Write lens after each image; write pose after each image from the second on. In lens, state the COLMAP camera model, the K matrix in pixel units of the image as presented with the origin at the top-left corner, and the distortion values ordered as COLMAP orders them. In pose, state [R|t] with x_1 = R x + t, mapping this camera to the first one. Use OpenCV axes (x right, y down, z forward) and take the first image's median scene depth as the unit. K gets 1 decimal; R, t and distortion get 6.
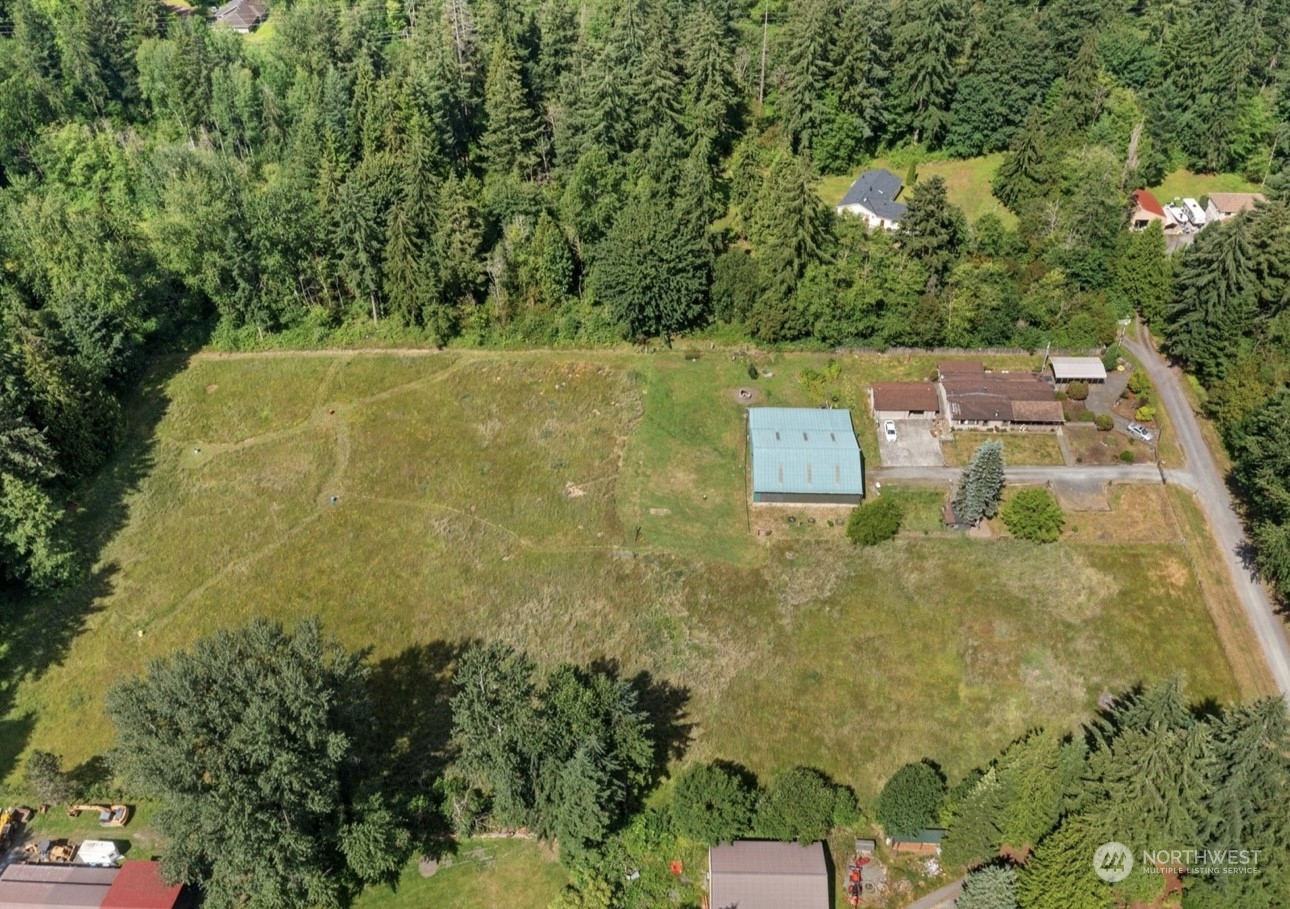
lens RADIAL K [[1125.5, 0, 643.2], [0, 1125.5, 454.8], [0, 0, 1]] dist [-0.022956, 0.007228]
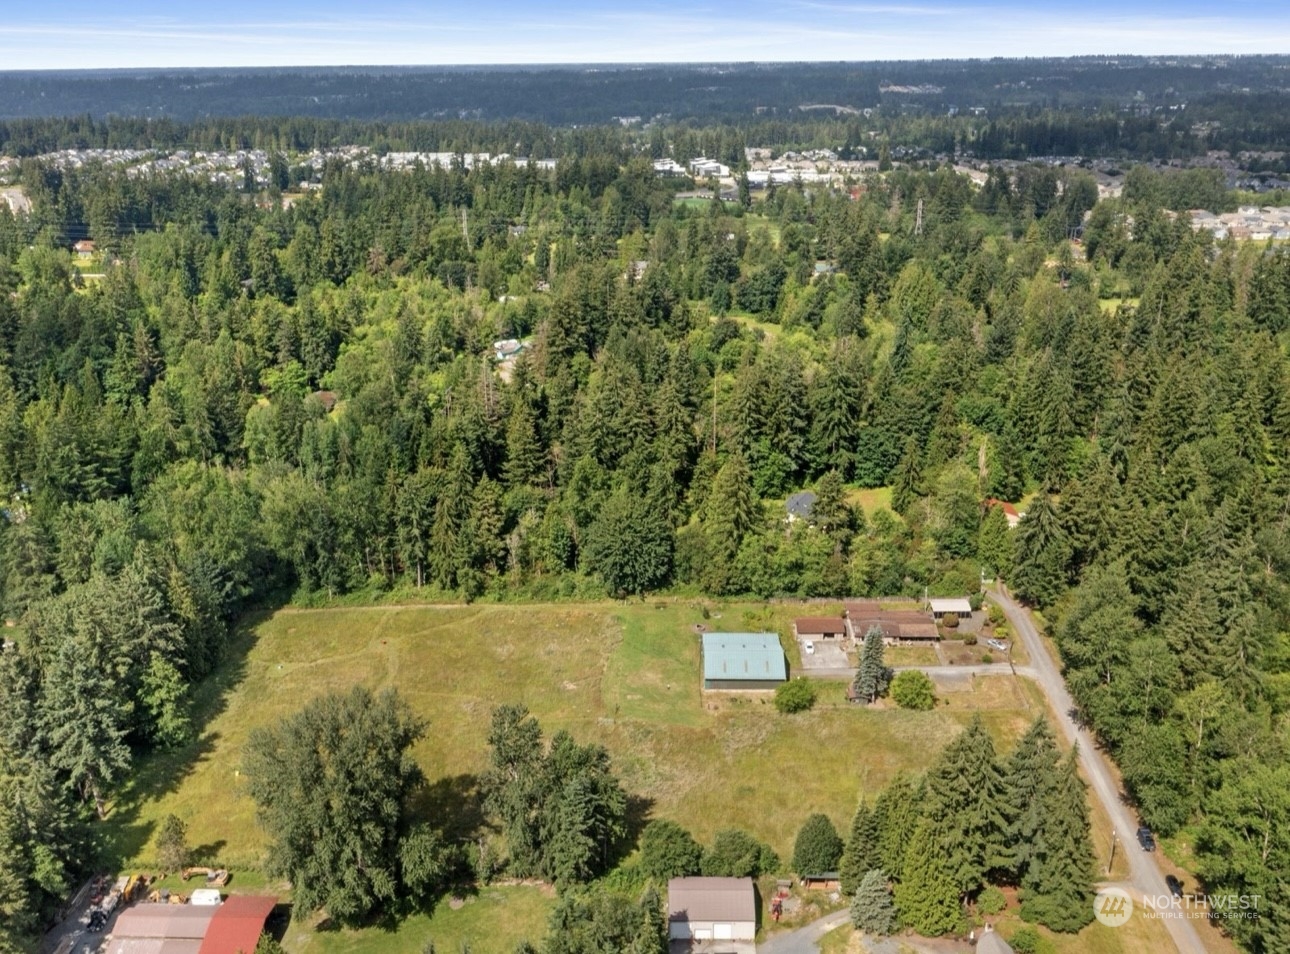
lens RADIAL K [[1162.5, 0, 645.9], [0, 1162.5, 476.9], [0, 0, 1]] dist [-0.017639, 0.004780]
pose [[0.999954, -0.003484, 0.008975, 0.015120], [0.006606, 0.926407, -0.376466, 0.289344], [-0.007003, 0.376507, 0.926387, -0.320736]]
